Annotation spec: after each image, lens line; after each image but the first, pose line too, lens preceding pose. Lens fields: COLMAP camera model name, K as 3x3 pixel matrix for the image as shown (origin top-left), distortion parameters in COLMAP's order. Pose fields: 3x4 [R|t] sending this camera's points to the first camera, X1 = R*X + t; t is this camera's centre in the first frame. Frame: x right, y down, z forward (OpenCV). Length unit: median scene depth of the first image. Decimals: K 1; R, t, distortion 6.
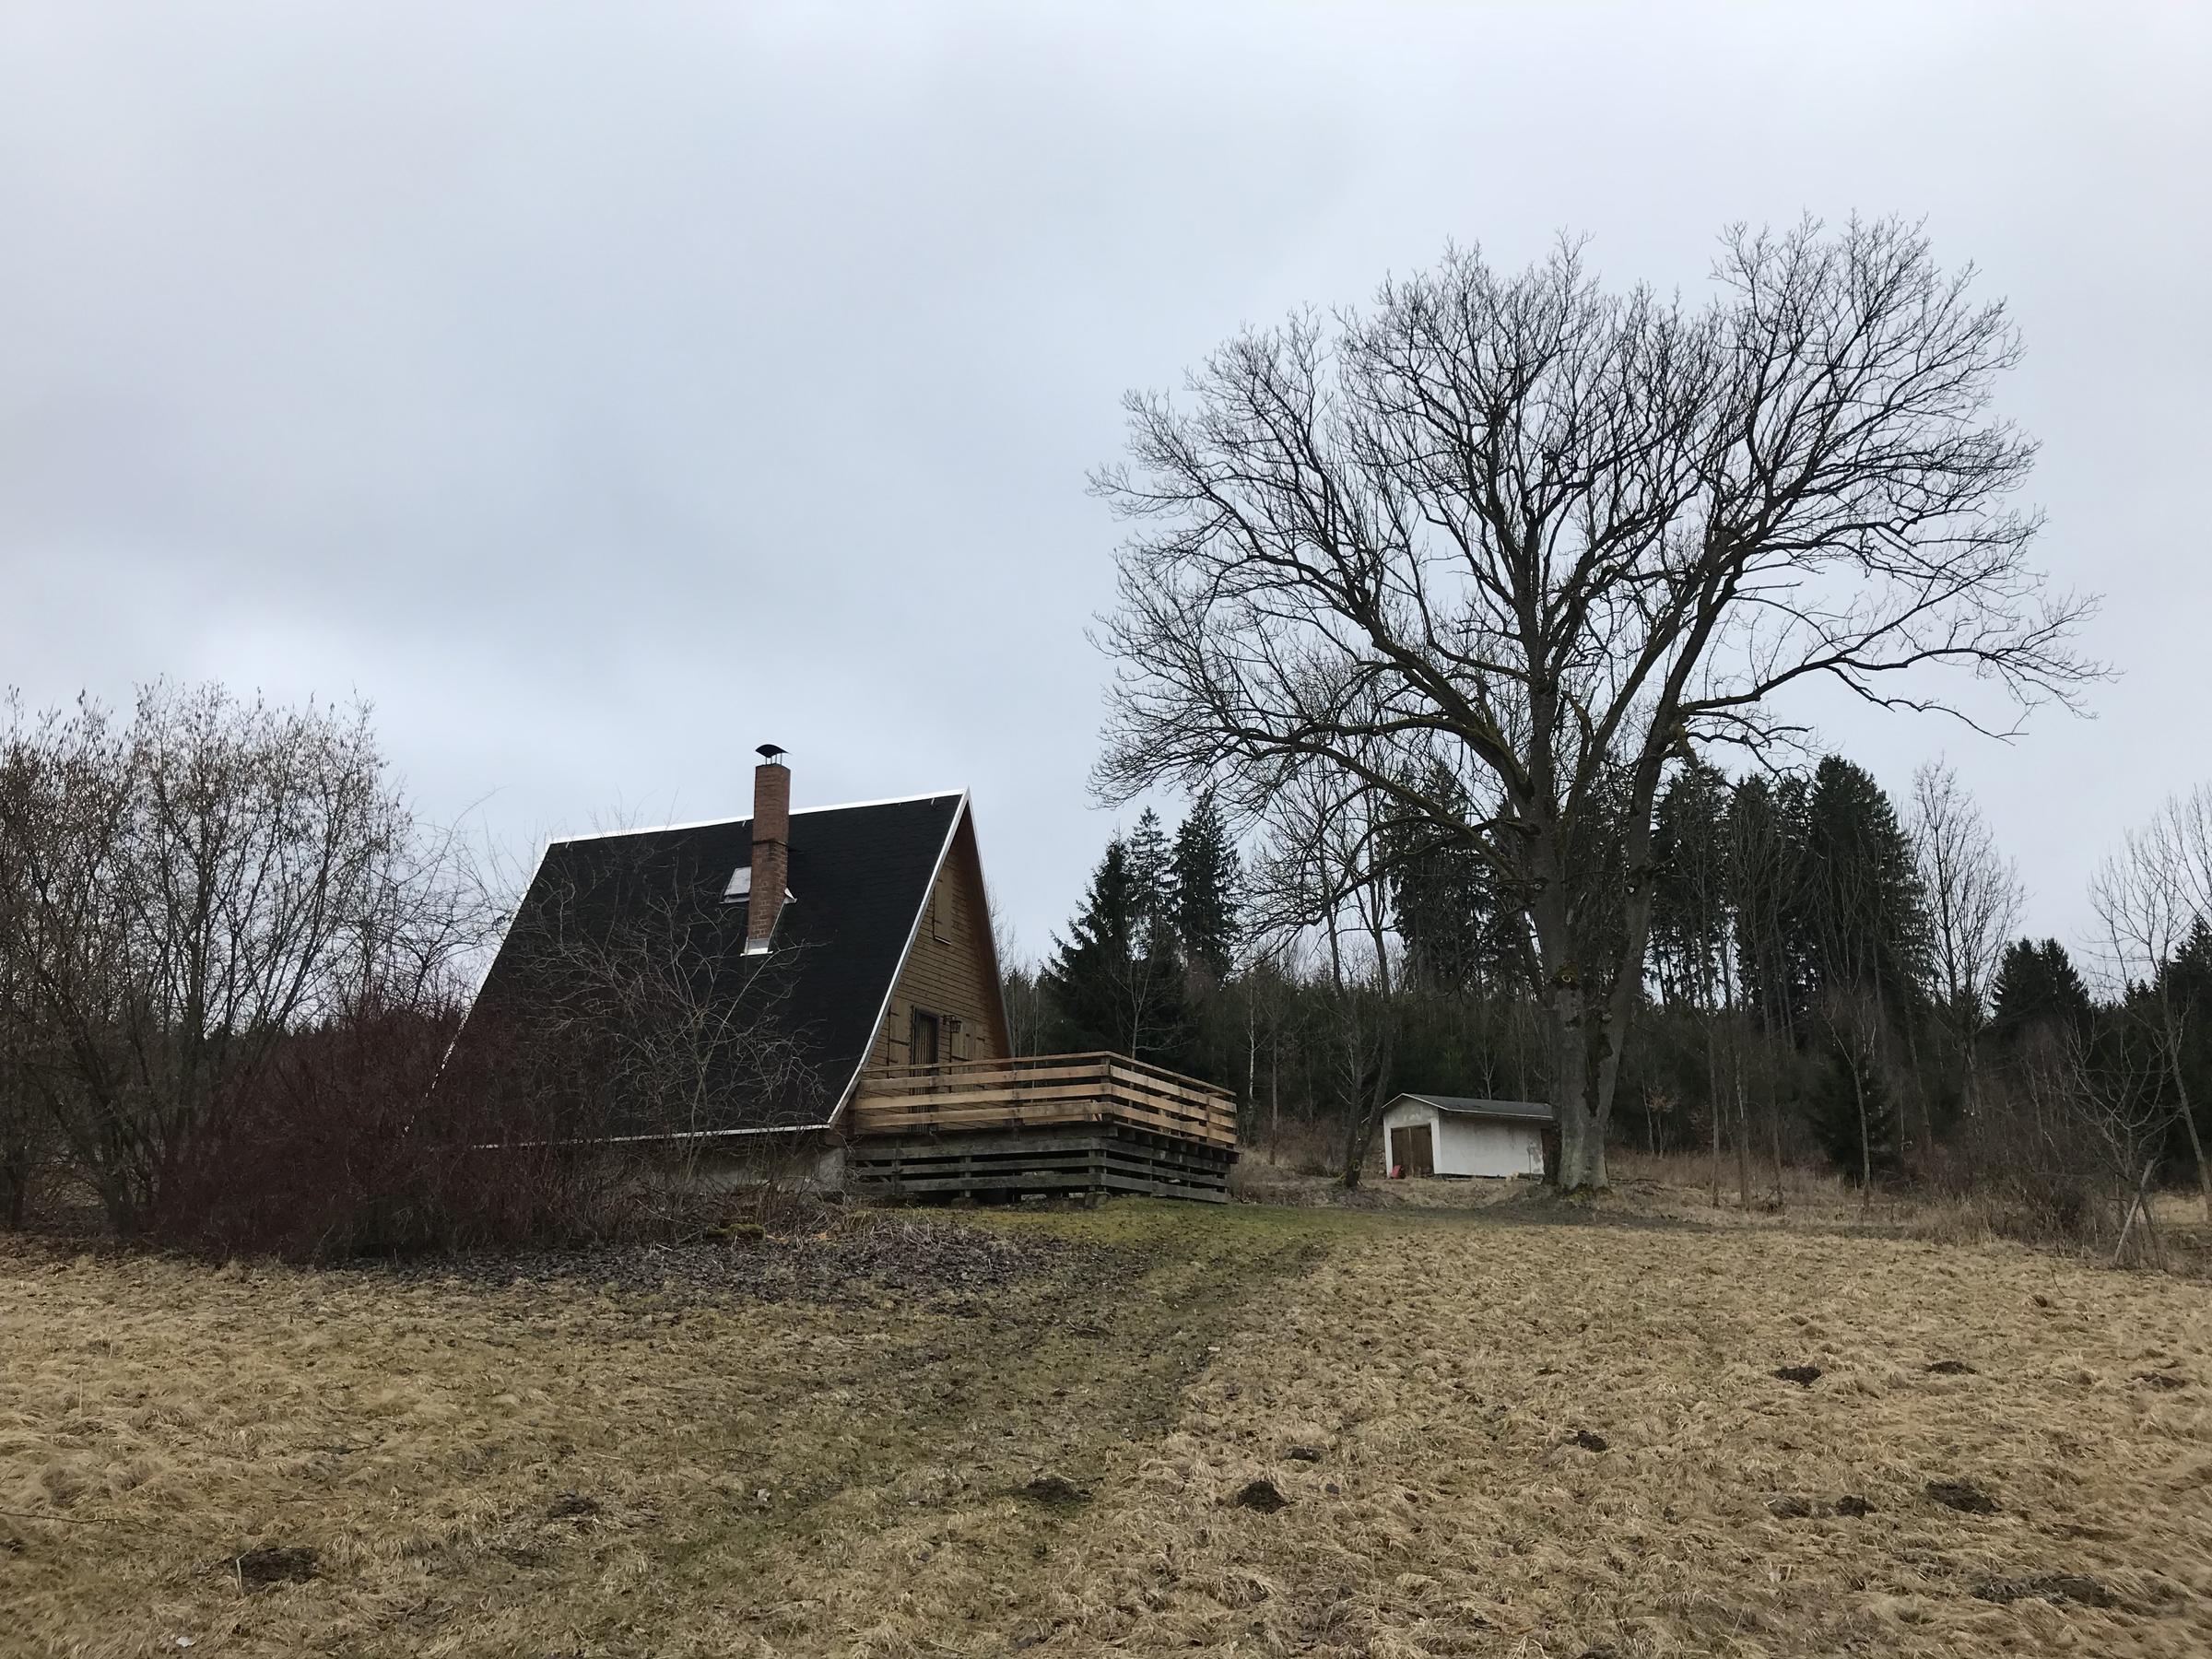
lens RADIAL K [[1810.3, 0, 1106.0], [0, 1810.3, 829.5], [0, 0, 1]] dist [0.005135, 0.000313]
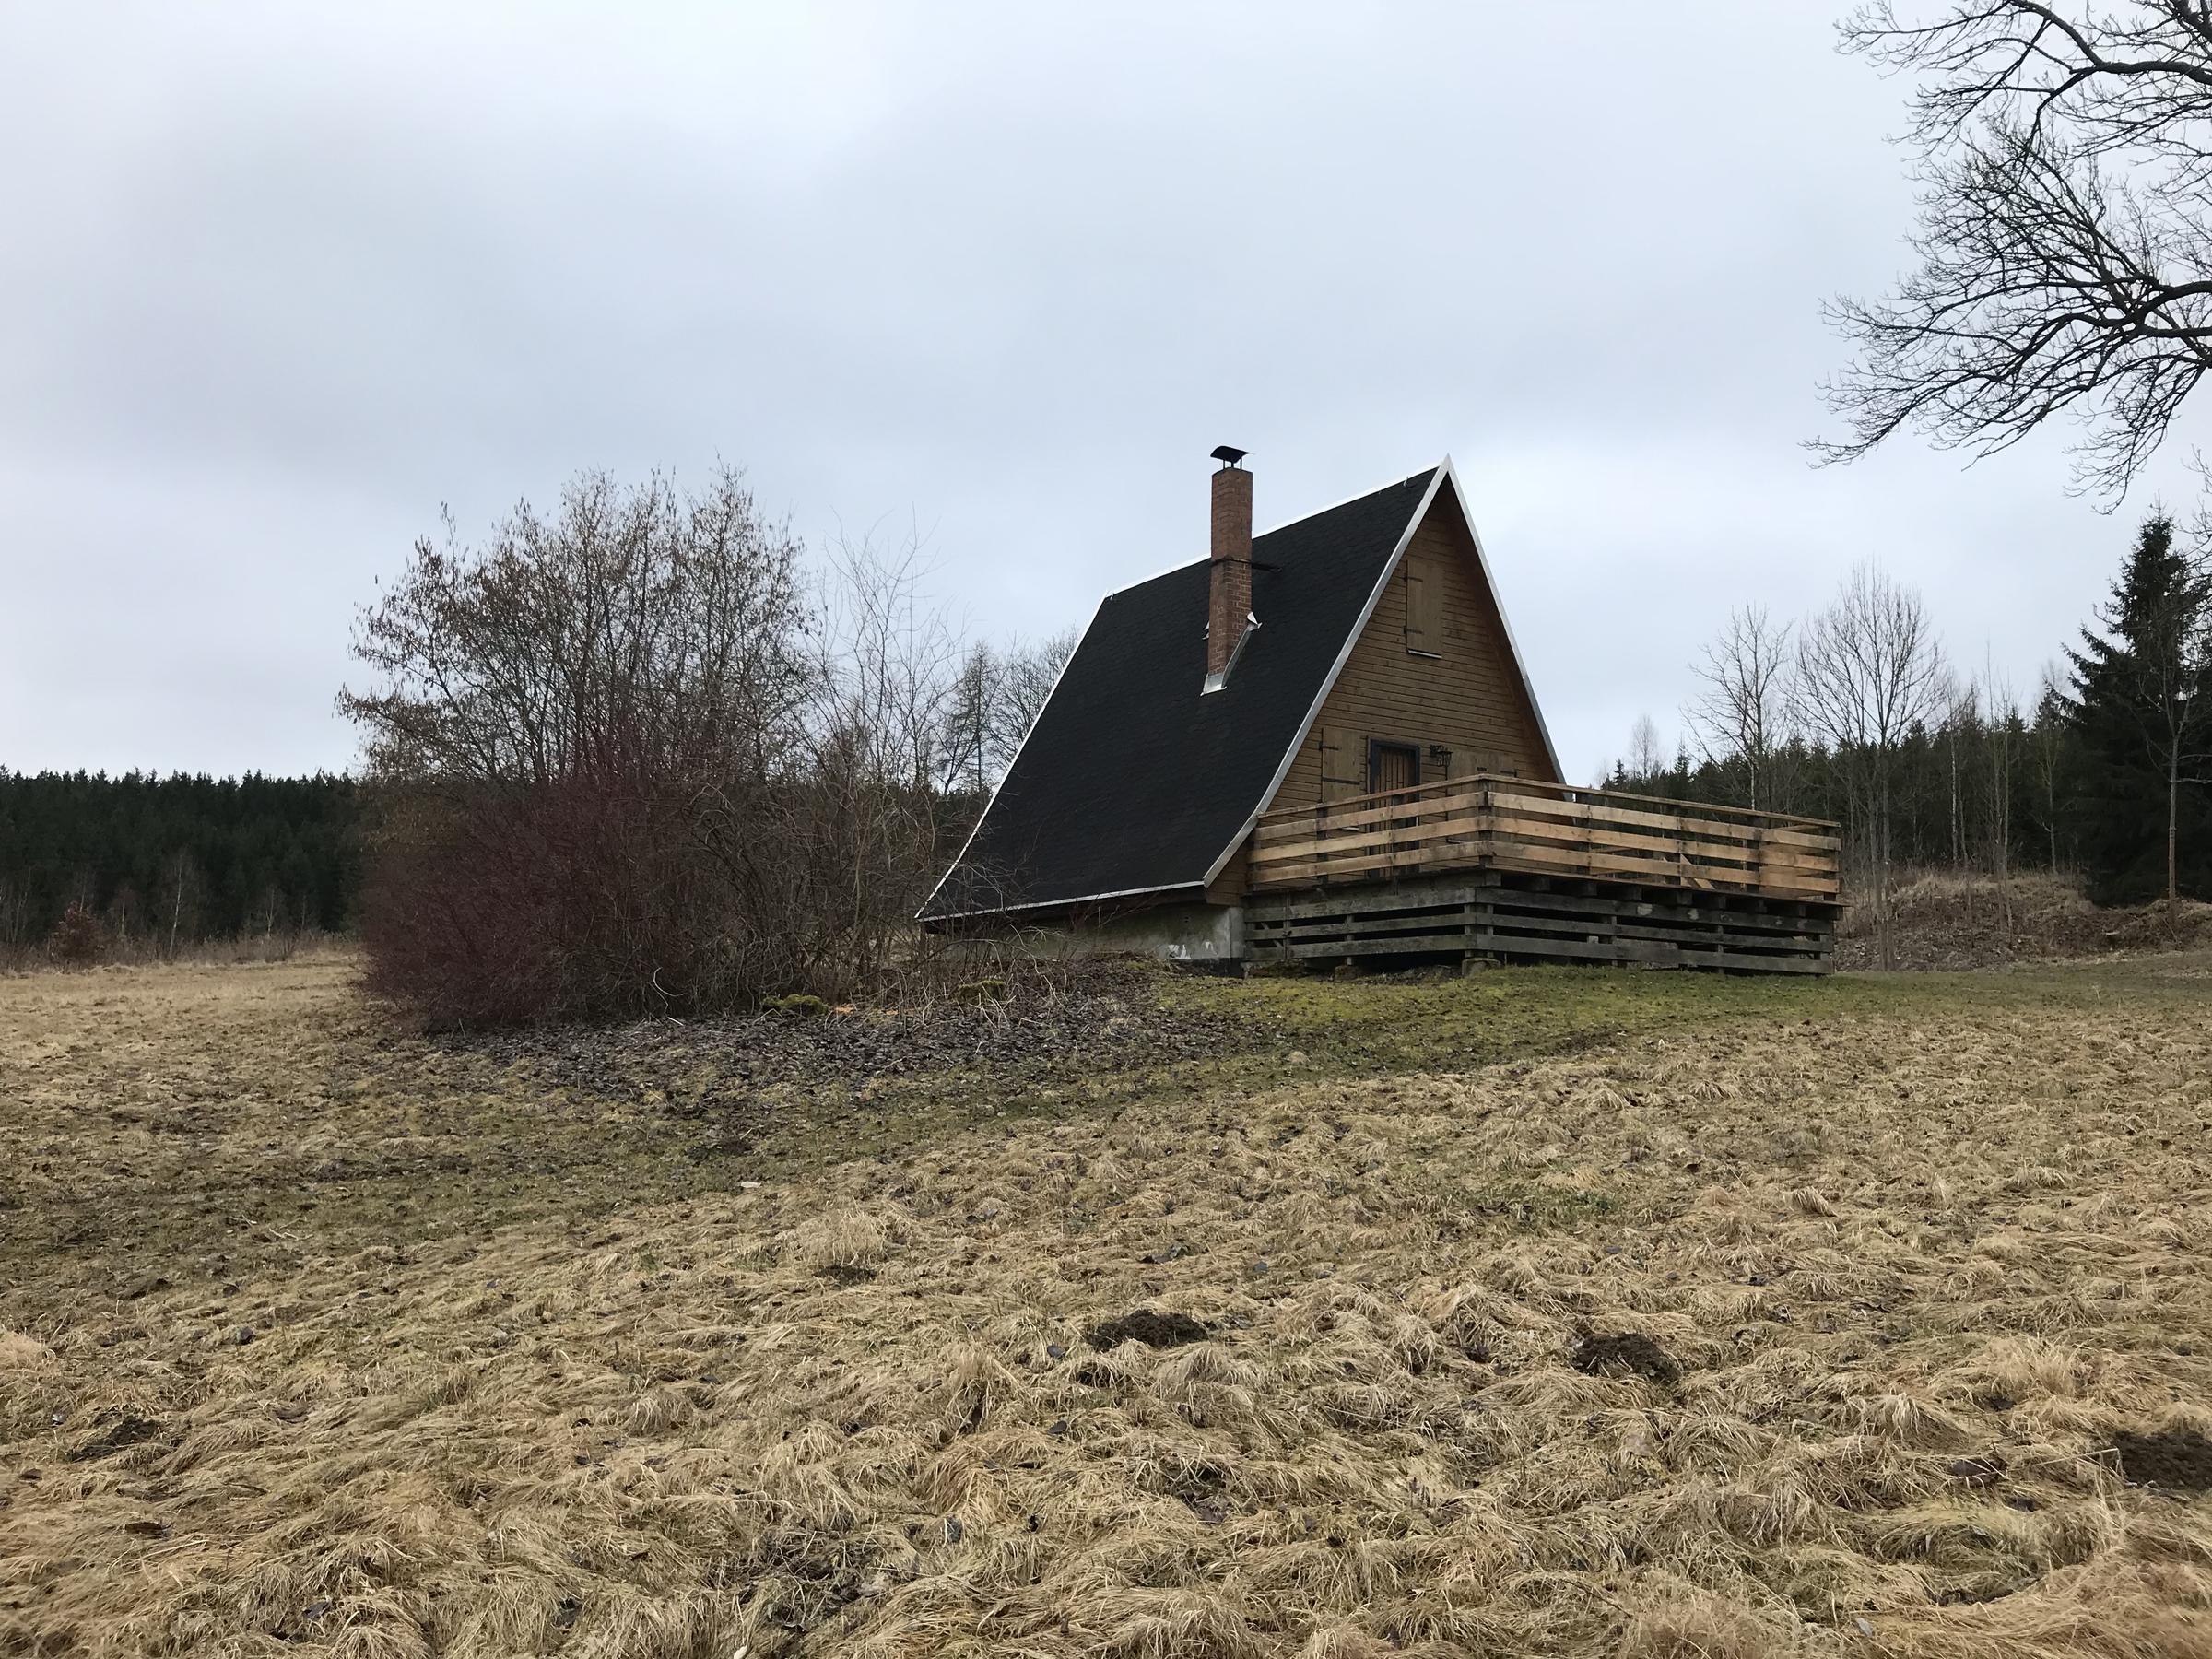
lens RADIAL K [[1783.0, 0, 1106.0], [0, 1783.0, 829.5], [0, 0, 1]] dist [0.004660, 0.002955]
pose [[0.794301, -0.044931, -0.605860, 0.313427], [0.118523, 0.989560, 0.082002, 0.064400], [0.595851, -0.136942, 0.791334, 0.310358]]
